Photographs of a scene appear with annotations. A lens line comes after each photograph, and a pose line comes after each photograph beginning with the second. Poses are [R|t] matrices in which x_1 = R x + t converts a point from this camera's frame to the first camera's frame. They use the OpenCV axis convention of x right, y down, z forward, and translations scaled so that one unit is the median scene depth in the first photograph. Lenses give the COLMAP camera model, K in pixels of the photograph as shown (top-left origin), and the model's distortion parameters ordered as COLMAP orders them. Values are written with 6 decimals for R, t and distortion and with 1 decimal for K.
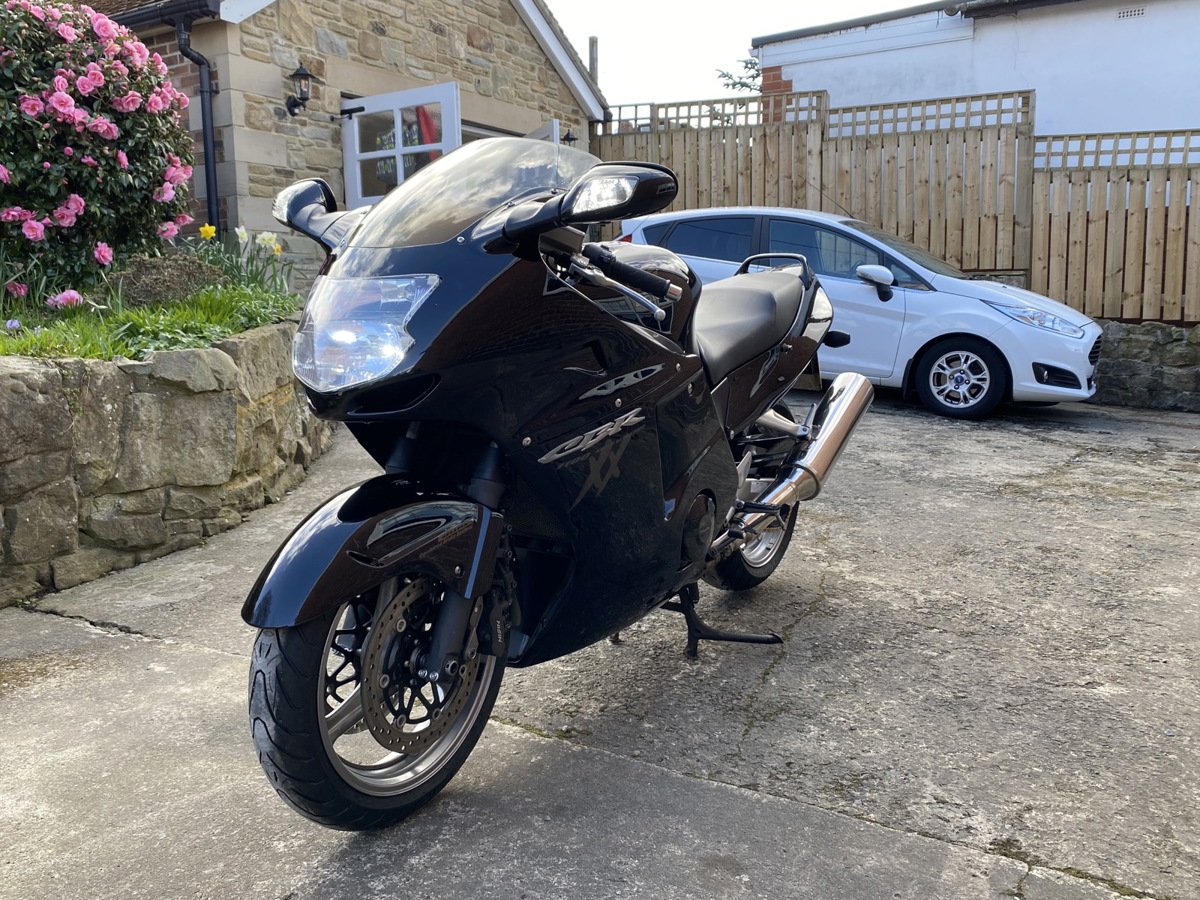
lens RADIAL K [[1031.9, 0, 598.9], [0, 1031.9, 446.8], [0, 0, 1]] dist [0.007676, -0.004639]
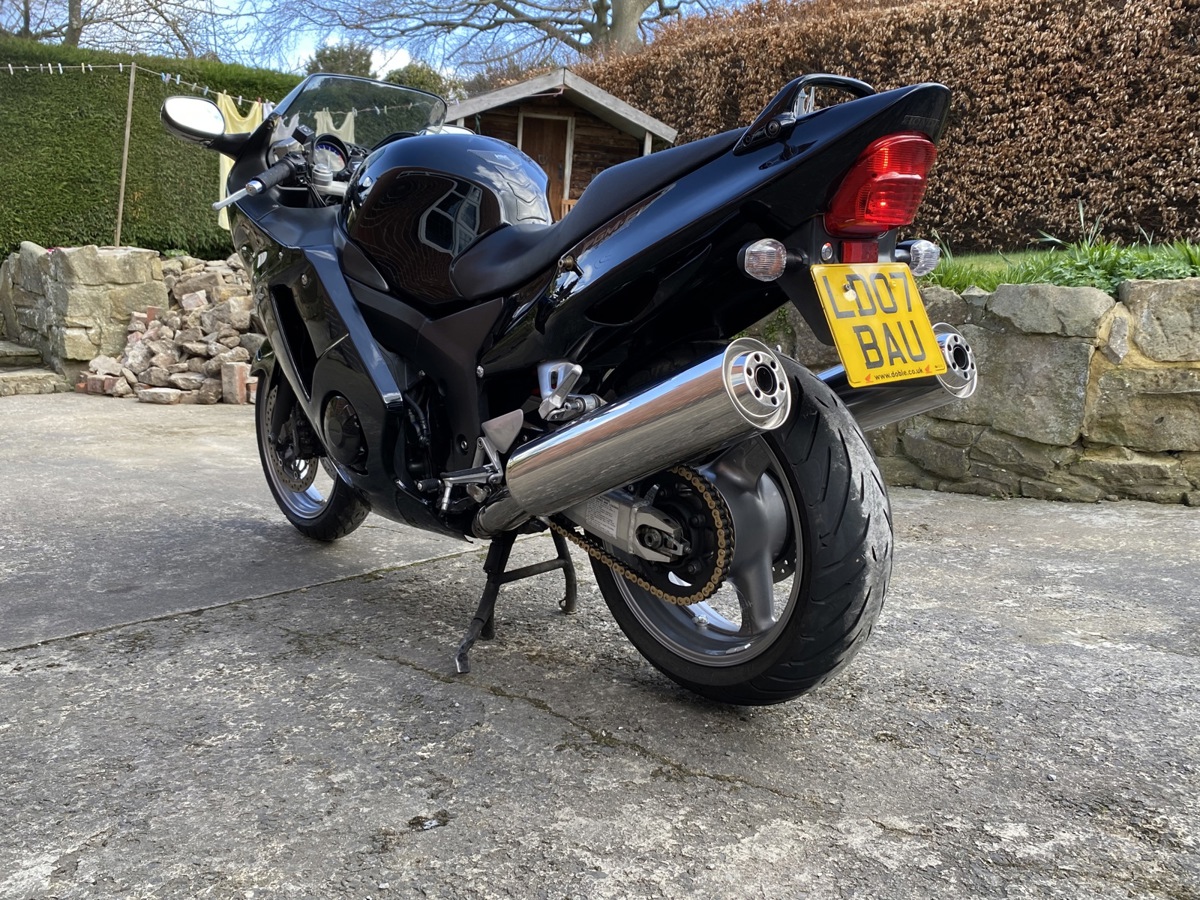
lens RADIAL K [[1031.9, 0, 613.0], [0, 1031.9, 450.4], [0, 0, 1]] dist [0.007676, -0.004639]
pose [[-0.293042, 0.166522, -0.941486, 0.580259], [-0.154070, 0.963622, 0.218392, -0.095101], [0.943604, 0.209053, -0.256726, 0.915833]]
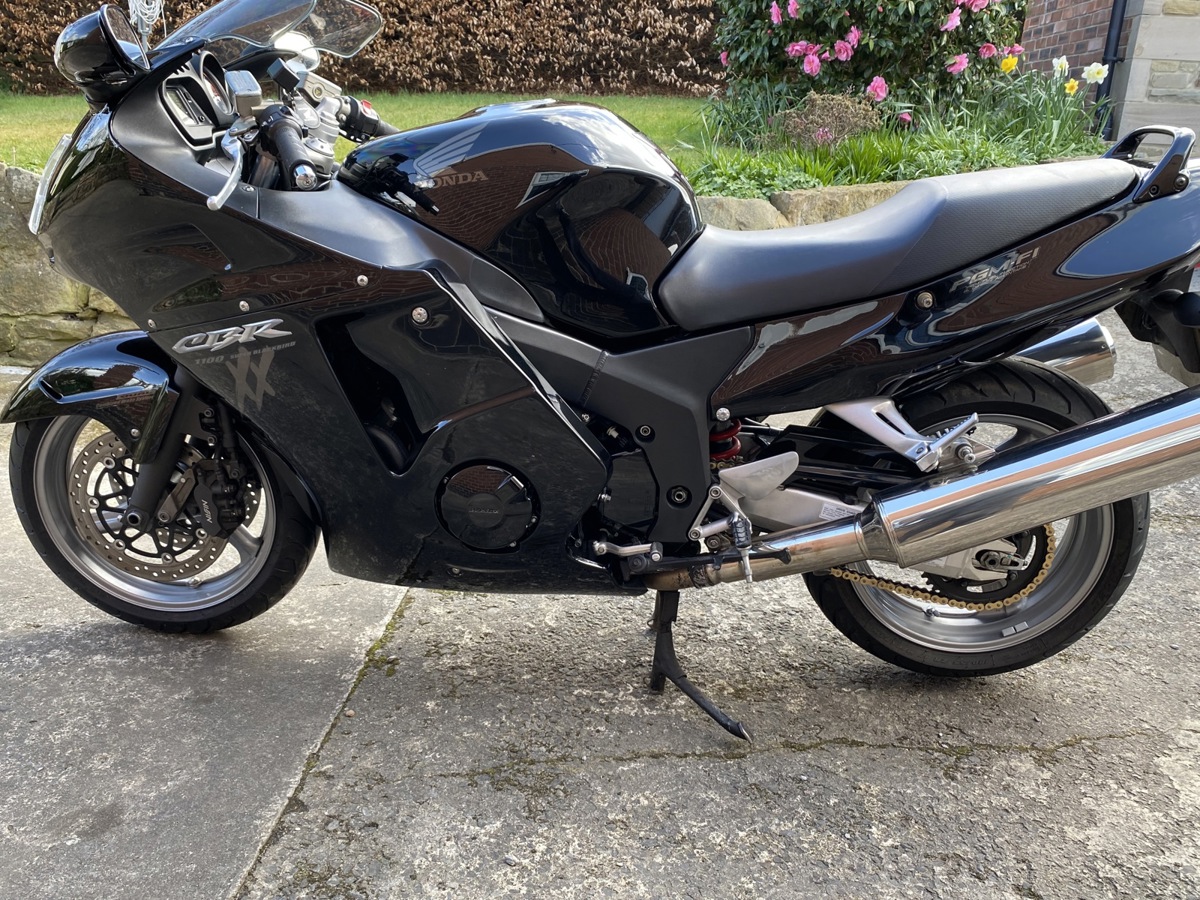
lens RADIAL K [[1031.9, 0, 600.0], [0, 1031.9, 457.9], [0, 0, 1]] dist [0.007676, -0.004639]
pose [[0.453942, 0.318208, -0.832274, 0.453015], [-0.173672, 0.947740, 0.267630, -0.102473], [0.873942, 0.023054, 0.485483, 0.431411]]
